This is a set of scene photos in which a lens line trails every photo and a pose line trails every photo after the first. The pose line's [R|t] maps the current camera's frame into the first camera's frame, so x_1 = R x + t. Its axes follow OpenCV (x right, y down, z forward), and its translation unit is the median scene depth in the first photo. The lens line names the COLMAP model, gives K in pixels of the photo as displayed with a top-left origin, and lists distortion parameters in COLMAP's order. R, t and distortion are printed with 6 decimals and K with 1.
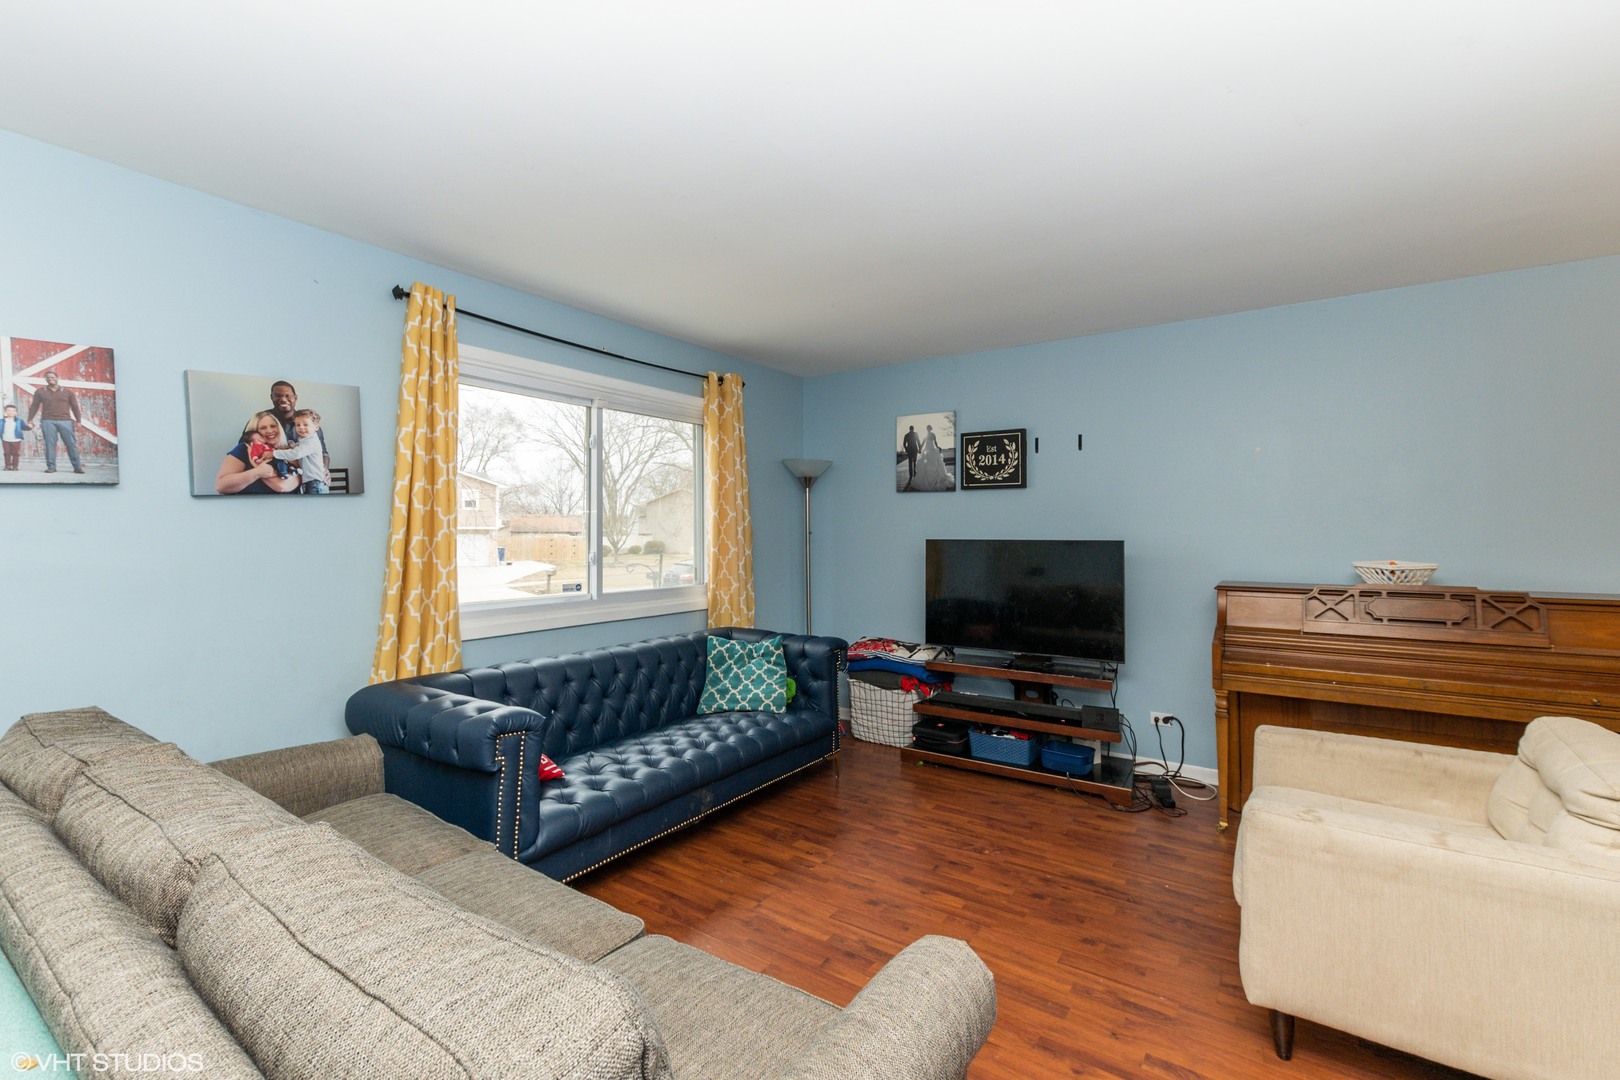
lens RADIAL K [[699.0, 0, 810.7], [0, 699.0, 528.4], [0, 0, 1]] dist [0.003224, 0.000213]
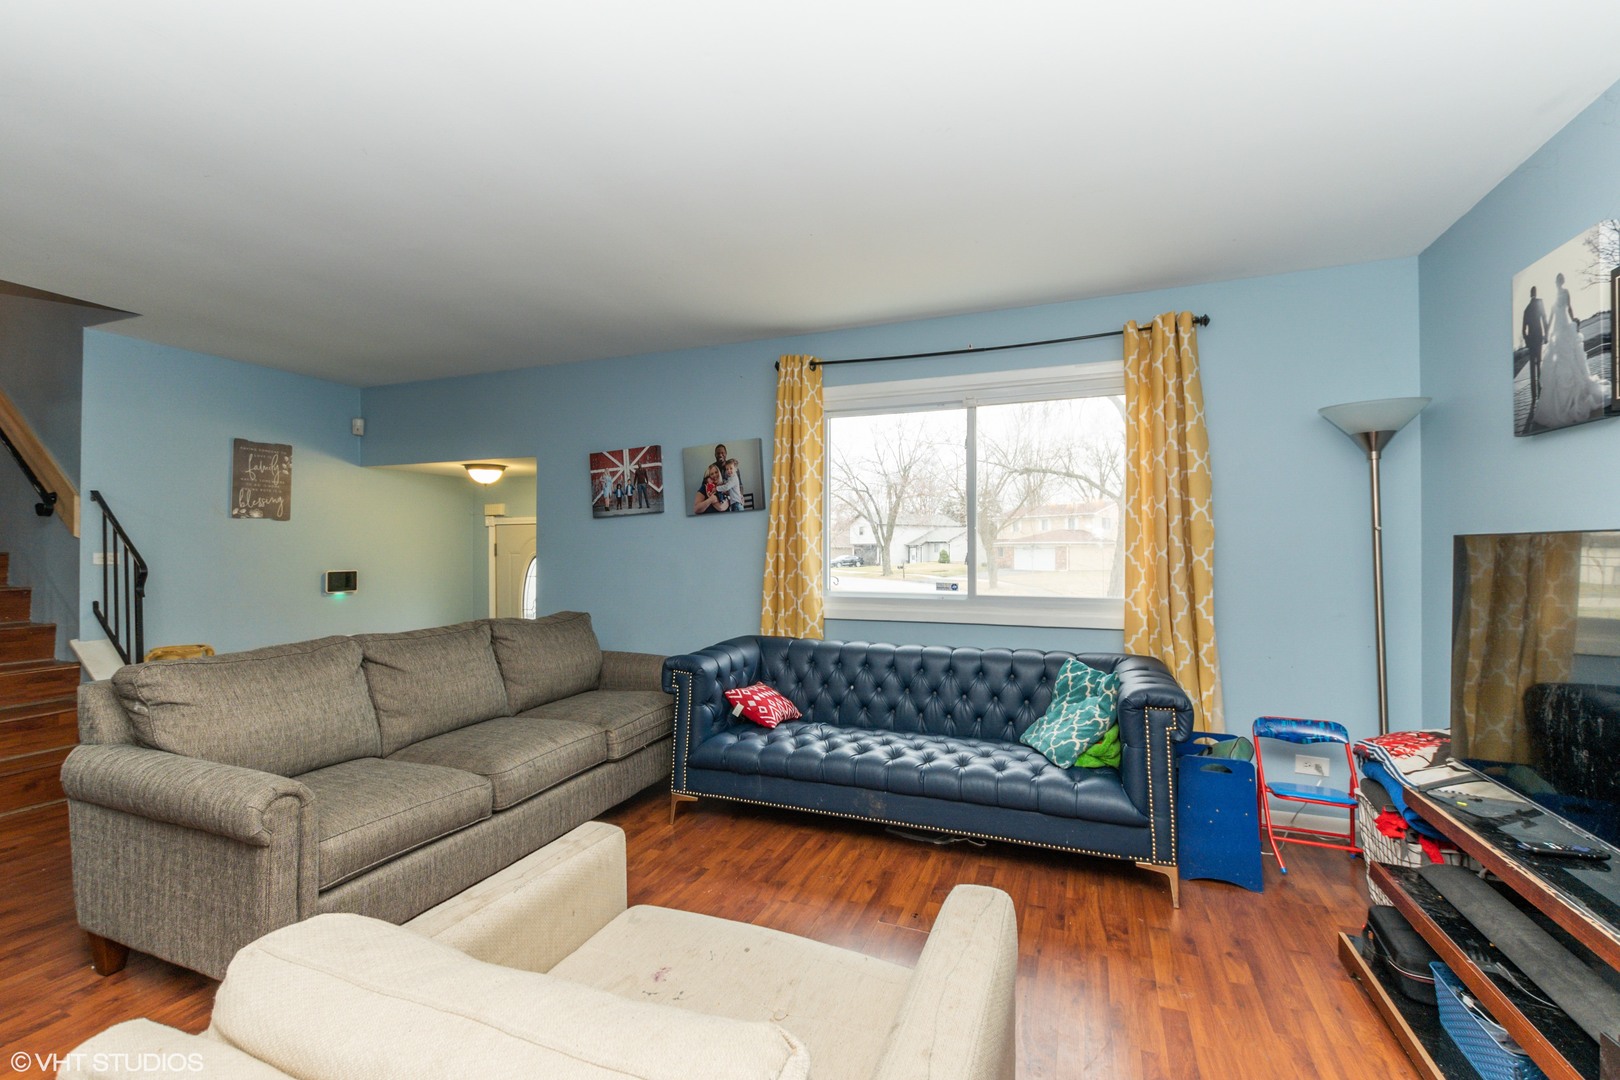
lens RADIAL K [[699.0, 0, 807.2], [0, 699.0, 551.5], [0, 0, 1]] dist [0.003224, 0.000213]
pose [[0.224357, 0.005682, -0.974490, 0.890895], [0.008889, 0.999929, 0.007877, 0.032279], [0.974467, -0.010429, 0.224291, 0.803616]]
